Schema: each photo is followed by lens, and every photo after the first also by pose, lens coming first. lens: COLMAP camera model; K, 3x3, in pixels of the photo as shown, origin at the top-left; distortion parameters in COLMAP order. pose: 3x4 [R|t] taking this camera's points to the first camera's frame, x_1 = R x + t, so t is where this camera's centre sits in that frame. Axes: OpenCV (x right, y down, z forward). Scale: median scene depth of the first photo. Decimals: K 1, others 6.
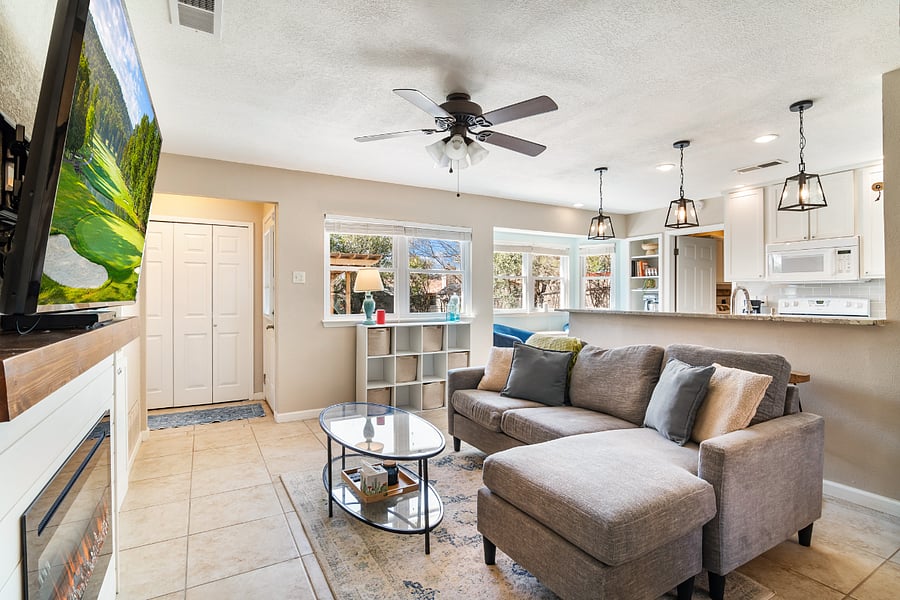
lens RADIAL K [[433.7, 0, 452.4], [0, 433.7, 297.4], [0, 0, 1]] dist [-0.001853, -0.000188]
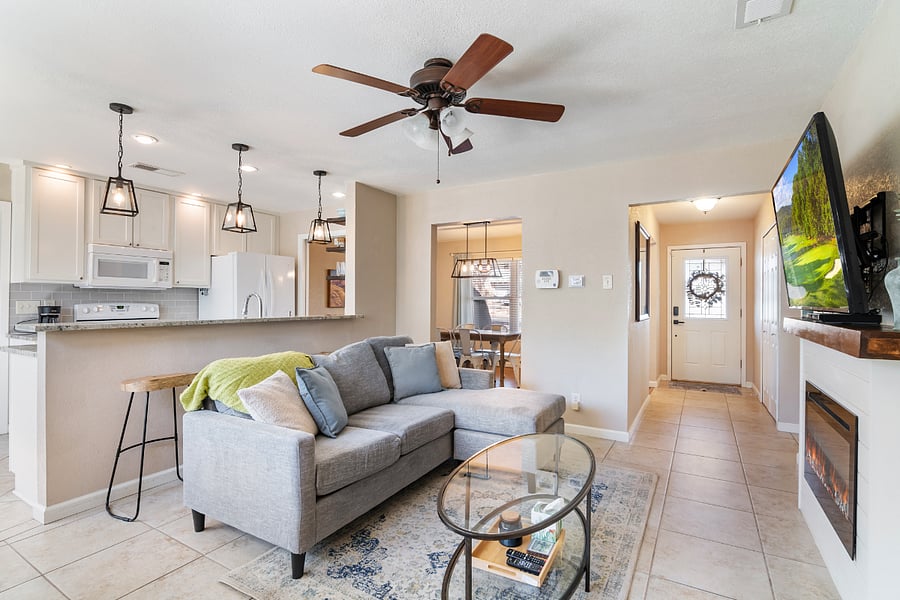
lens RADIAL K [[433.7, 0, 452.2], [0, 433.7, 299.8], [0, 0, 1]] dist [-0.001853, -0.000188]
pose [[-0.483147, 0.002513, 0.875536, -0.476612], [0.004477, 0.999990, -0.000400, -0.003928], [-0.875528, 0.003727, -0.483154, 0.899788]]
